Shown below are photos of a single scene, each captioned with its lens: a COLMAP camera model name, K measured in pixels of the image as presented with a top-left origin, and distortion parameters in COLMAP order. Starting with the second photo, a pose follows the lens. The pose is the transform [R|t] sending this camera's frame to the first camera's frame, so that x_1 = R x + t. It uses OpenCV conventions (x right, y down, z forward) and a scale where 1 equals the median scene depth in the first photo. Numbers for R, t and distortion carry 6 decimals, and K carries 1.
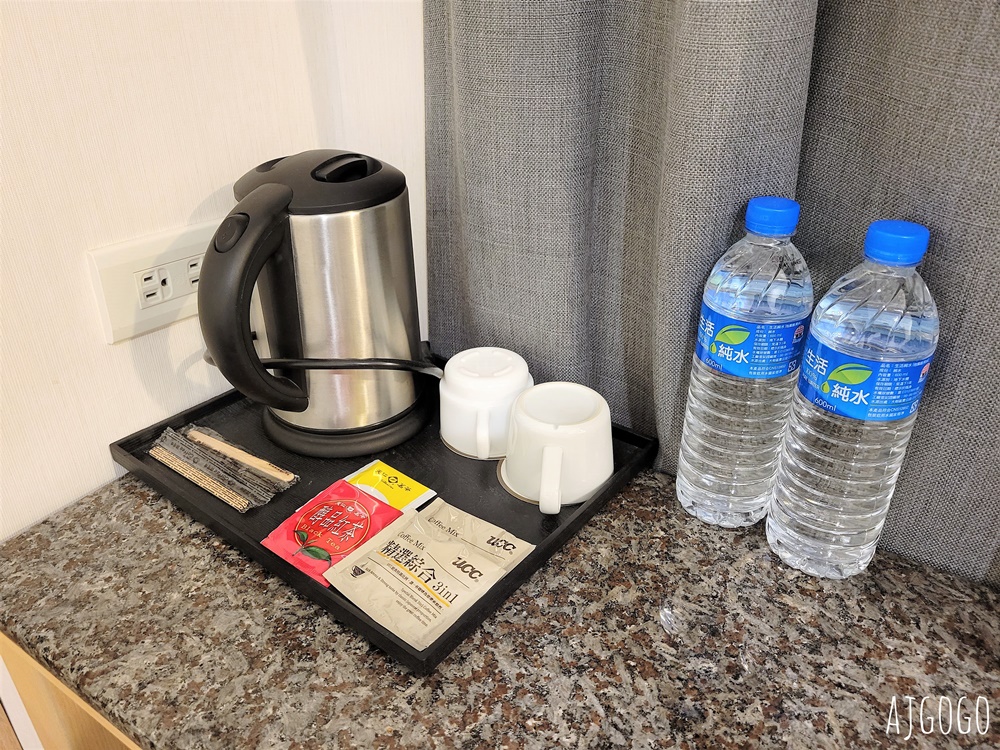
lens RADIAL K [[756.5, 0, 501.1], [0, 756.5, 377.6], [0, 0, 1]] dist [0.064969, -0.046507]
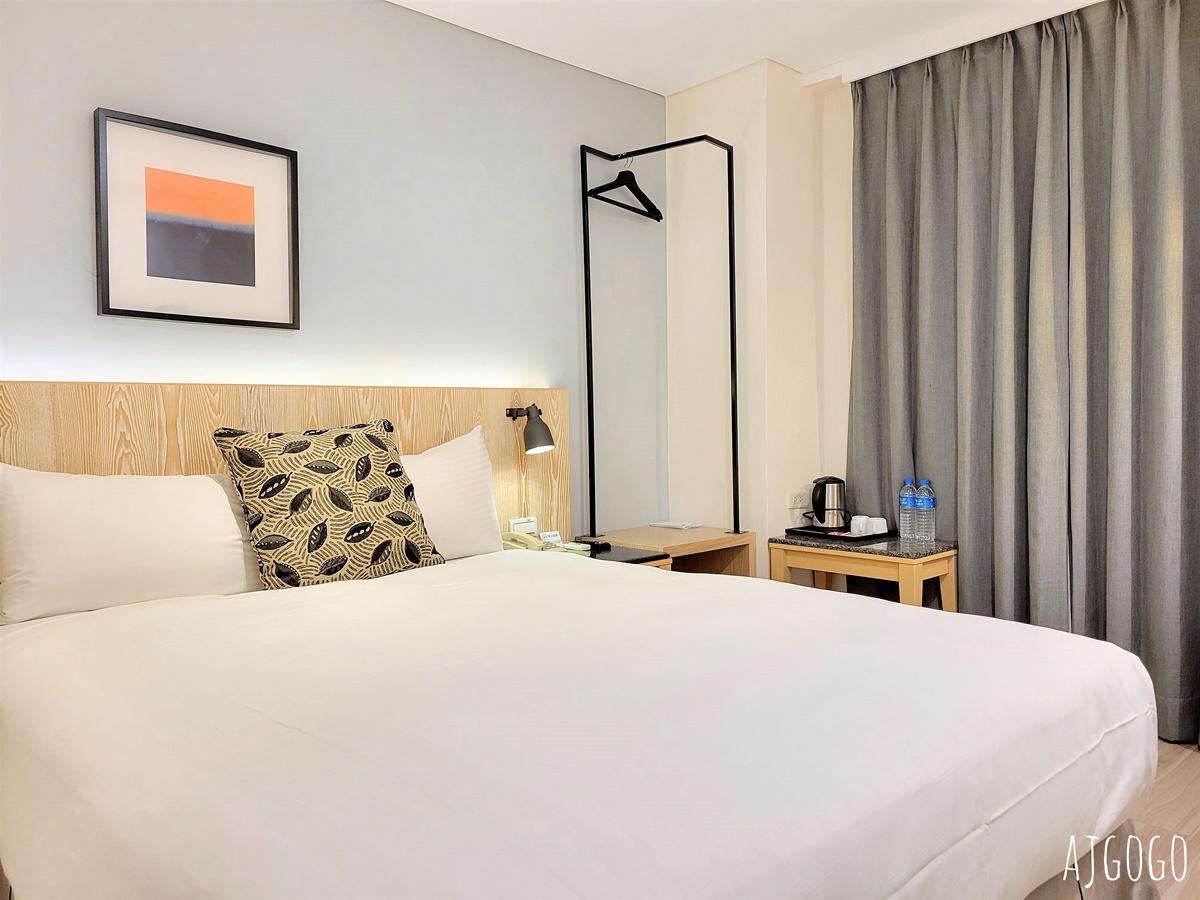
lens RADIAL K [[907.9, 0, 595.0], [0, 907.9, 446.6], [0, 0, 1]] dist [0.064969, -0.046507]
pose [[0.955320, -0.009063, -0.295436, 0.098991], [-0.132363, 0.880587, -0.455024, 2.809888], [0.264281, 0.473798, 0.840042, -5.221326]]
